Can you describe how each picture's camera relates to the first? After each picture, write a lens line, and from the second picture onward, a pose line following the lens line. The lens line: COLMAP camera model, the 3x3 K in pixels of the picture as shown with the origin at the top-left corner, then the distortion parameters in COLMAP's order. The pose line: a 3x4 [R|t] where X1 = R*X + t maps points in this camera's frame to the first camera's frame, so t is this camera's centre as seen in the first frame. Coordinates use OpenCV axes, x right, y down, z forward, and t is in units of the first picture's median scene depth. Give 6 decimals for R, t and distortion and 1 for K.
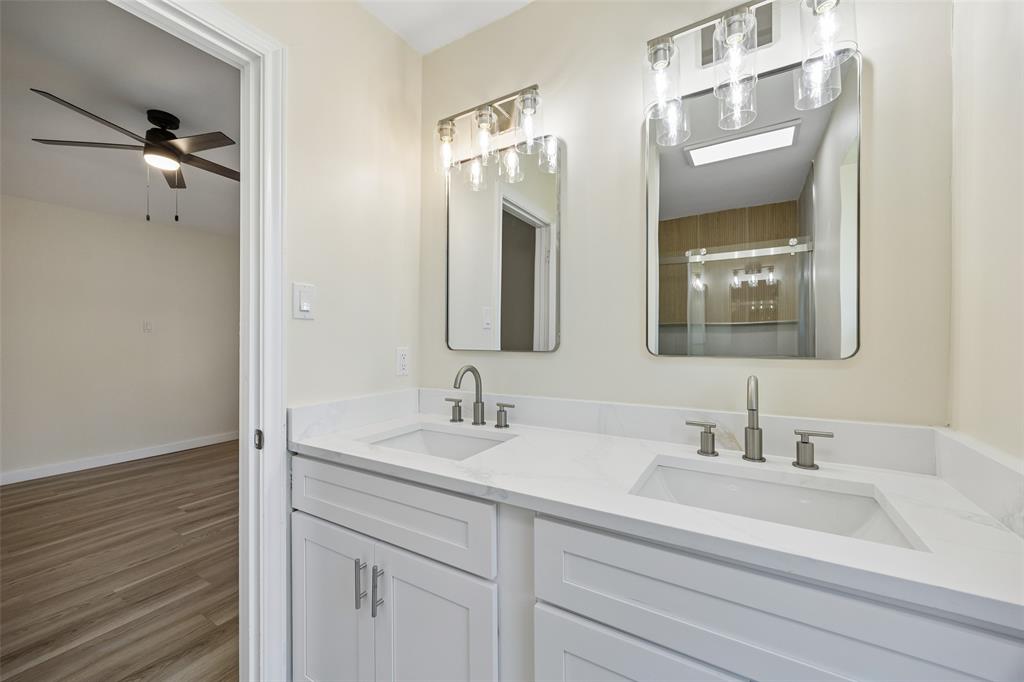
lens RADIAL K [[395.8, 0, 512.3], [0, 395.8, 336.4], [0, 0, 1]] dist [0.000006, 0.000069]
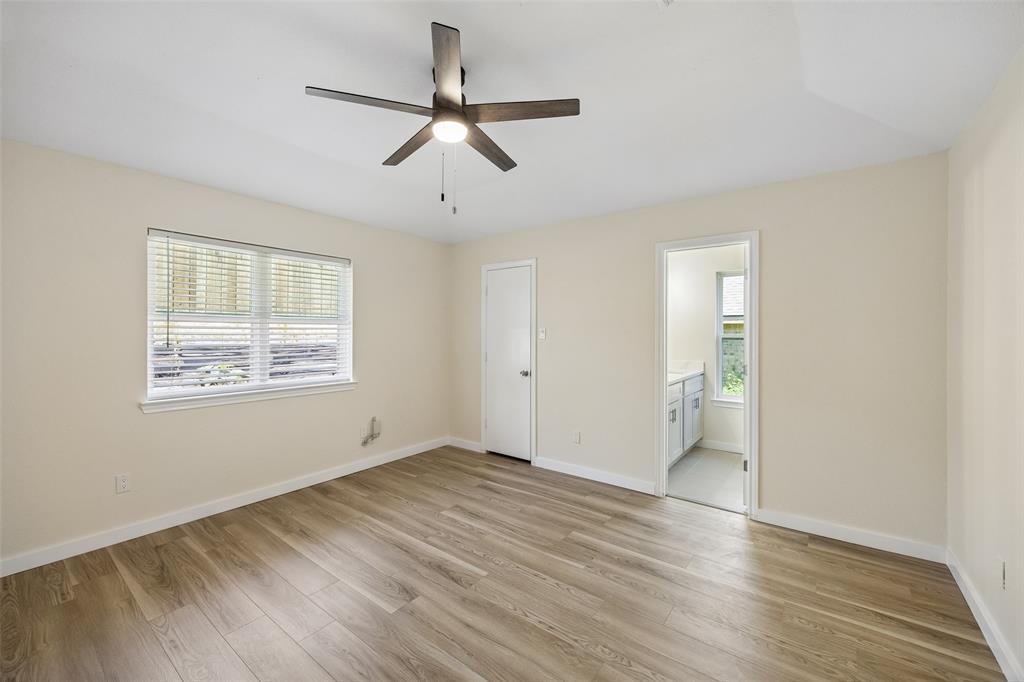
lens RADIAL K [[395.8, 0, 512.3], [0, 395.8, 336.4], [0, 0, 1]] dist [0.000006, 0.000069]
pose [[0.116787, 0.000046, 0.993157, -1.669119], [-0.003206, 0.999995, 0.000330, -0.033702], [-0.993152, -0.003222, 0.116786, 0.815865]]
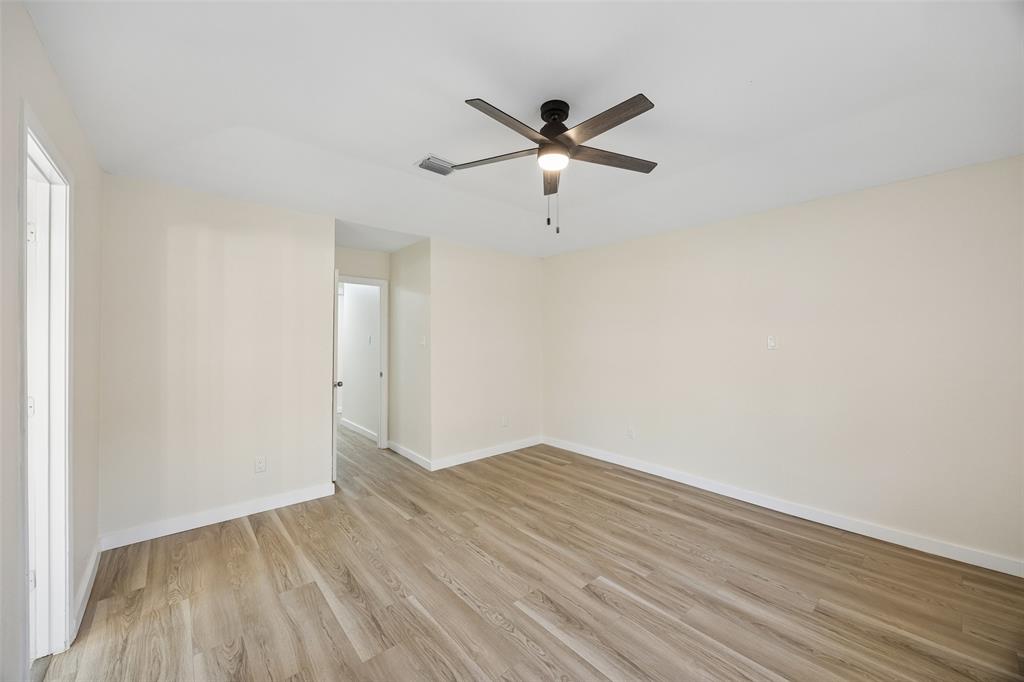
lens RADIAL K [[395.8, 0, 512.3], [0, 395.8, 336.4], [0, 0, 1]] dist [0.000006, 0.000069]
pose [[-0.312155, -0.000575, -0.950031, -0.050275], [0.002729, 0.999995, -0.001502, -0.048331], [0.950027, -0.003061, -0.312152, 1.217388]]
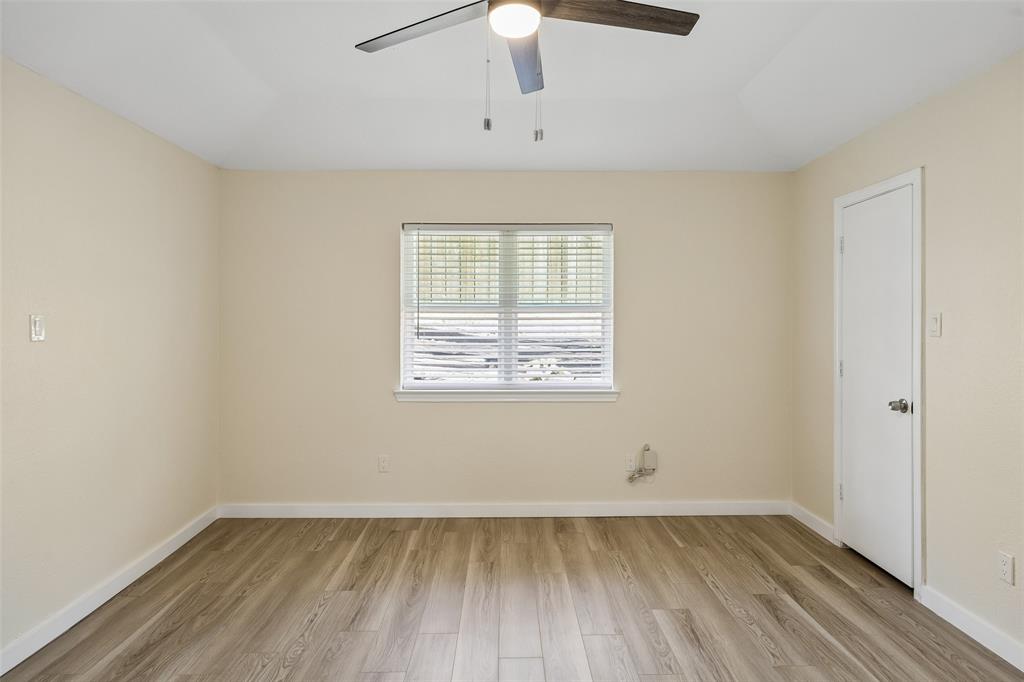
lens RADIAL K [[565.1, 0, 517.0], [0, 565.1, 326.0], [0, 0, 1]] dist [-0.003714, 0.000391]
pose [[0.844447, 0.004731, 0.535618, -1.307045], [-0.006185, 0.999980, 0.000919, -0.038397], [-0.535603, -0.004088, 0.844460, 0.411276]]
